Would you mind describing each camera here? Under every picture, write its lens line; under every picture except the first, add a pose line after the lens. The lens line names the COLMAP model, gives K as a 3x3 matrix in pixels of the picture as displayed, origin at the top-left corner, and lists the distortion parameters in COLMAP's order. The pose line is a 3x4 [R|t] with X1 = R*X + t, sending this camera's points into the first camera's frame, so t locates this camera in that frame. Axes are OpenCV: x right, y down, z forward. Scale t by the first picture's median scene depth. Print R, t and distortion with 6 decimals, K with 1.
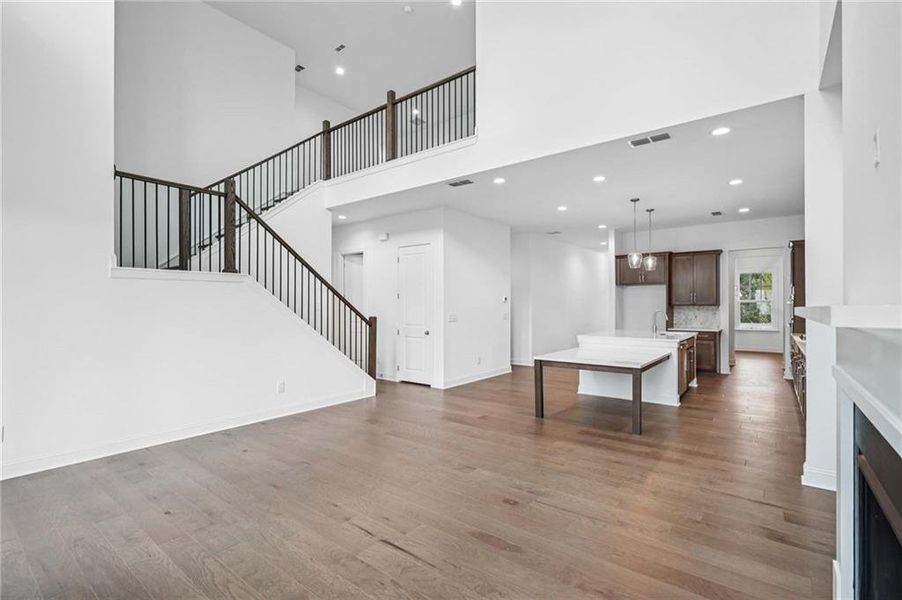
lens RADIAL K [[413.7, 0, 446.9], [0, 413.7, 304.4], [0, 0, 1]] dist [-0.003320, 0.000459]
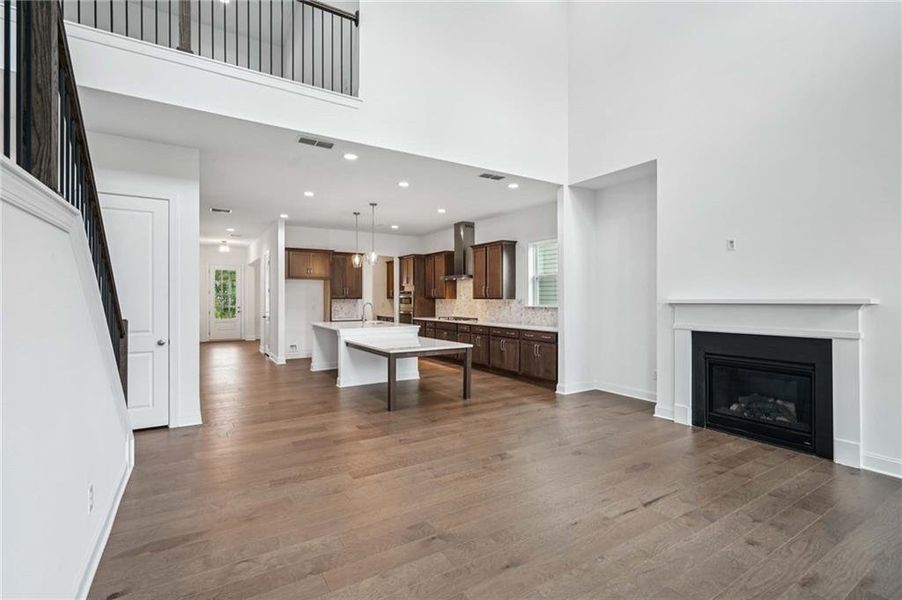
lens RADIAL K [[413.7, 0, 448.8], [0, 413.7, 300.3], [0, 0, 1]] dist [-0.003320, 0.000459]
pose [[0.342720, -0.003974, 0.939429, -0.715054], [-0.002351, 0.999984, 0.005088, 0.001255], [-0.939435, -0.003952, 0.342705, 0.569390]]
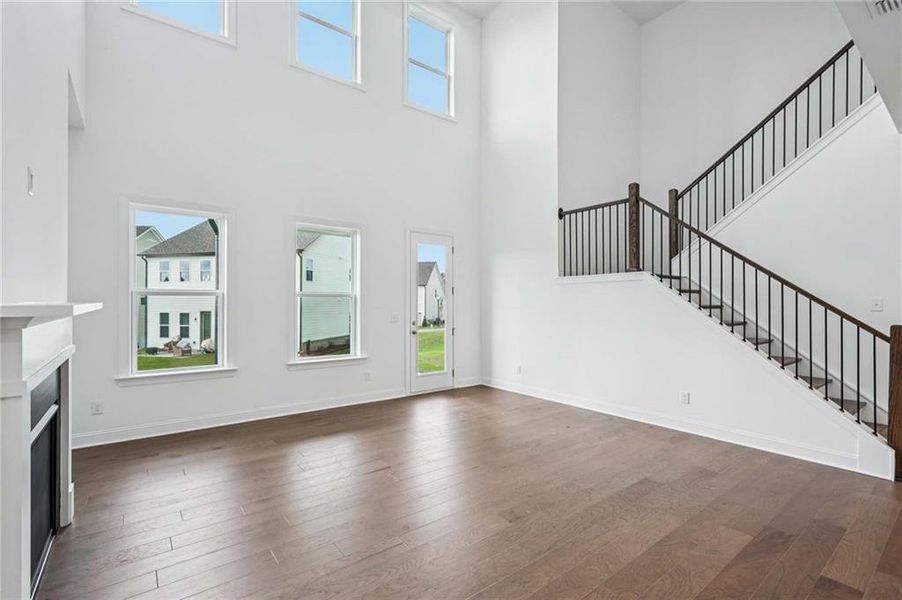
lens RADIAL K [[413.7, 0, 445.6], [0, 413.7, 302.2], [0, 0, 1]] dist [-0.003320, 0.000459]
pose [[-0.249145, 0.000157, -0.968466, 0.603486], [0.004531, 0.999989, -0.001004, -0.000028], [0.968456, -0.004639, -0.249143, 0.789124]]
